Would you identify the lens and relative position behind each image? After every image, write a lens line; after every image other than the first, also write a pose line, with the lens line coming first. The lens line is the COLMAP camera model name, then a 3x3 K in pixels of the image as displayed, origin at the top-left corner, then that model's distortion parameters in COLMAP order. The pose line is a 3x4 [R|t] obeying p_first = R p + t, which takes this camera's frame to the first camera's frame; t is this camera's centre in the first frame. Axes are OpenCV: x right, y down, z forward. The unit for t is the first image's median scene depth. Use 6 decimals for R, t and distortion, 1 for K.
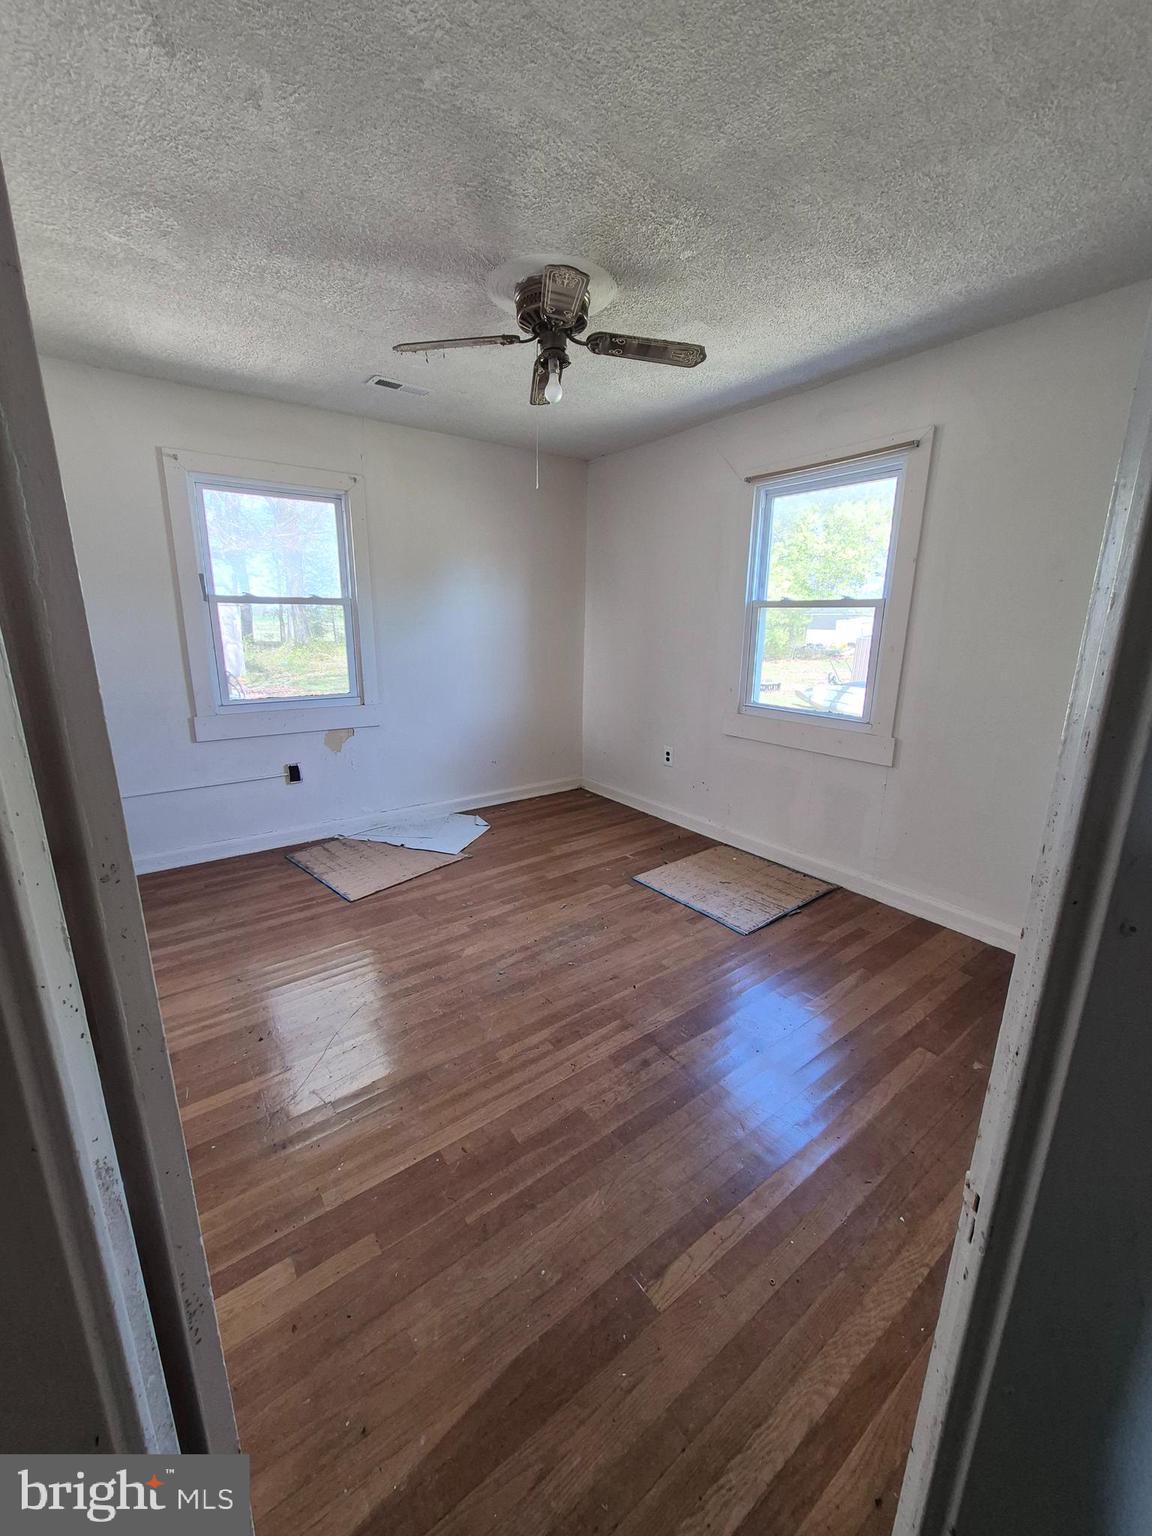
lens RADIAL K [[597.4, 0, 575.9], [0, 597.4, 776.5], [0, 0, 1]] dist [0.018066, -0.010751]
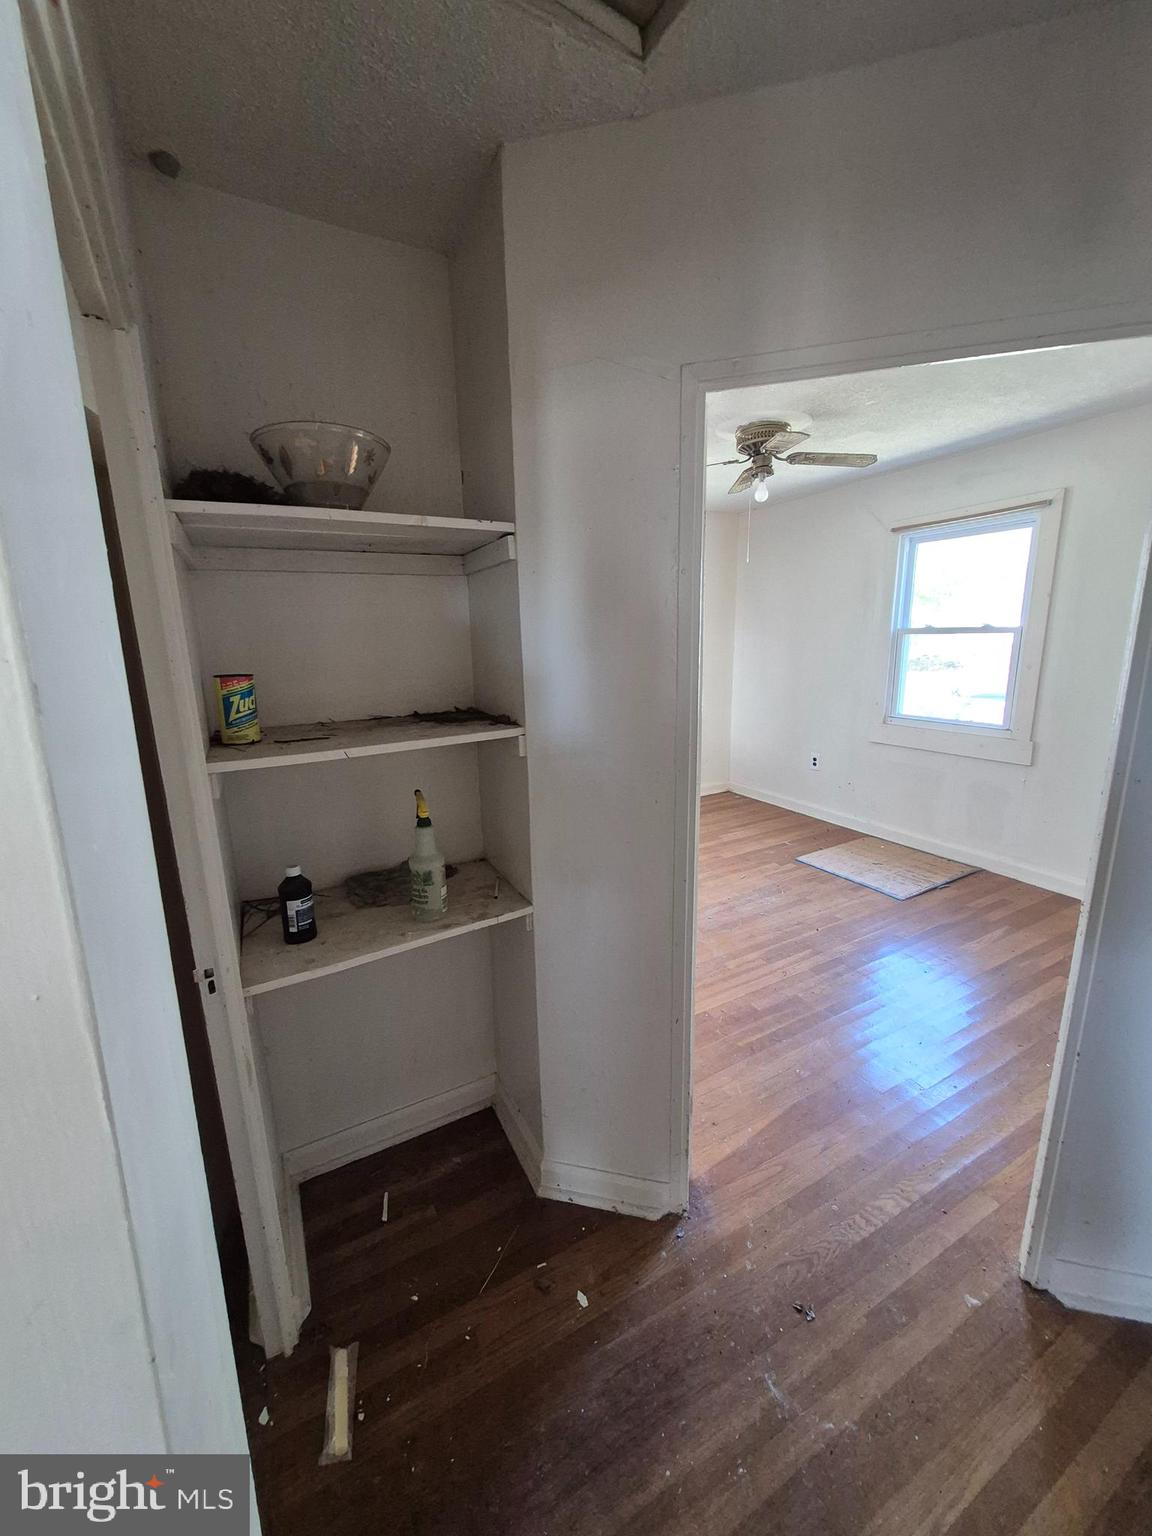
lens RADIAL K [[597.4, 0, 575.9], [0, 597.4, 776.5], [0, 0, 1]] dist [0.018066, -0.010751]
pose [[0.988185, 0.001743, -0.153259, -0.180683], [-0.006074, 0.999595, -0.027794, 0.043710], [0.153149, 0.028396, 0.987795, -0.313914]]
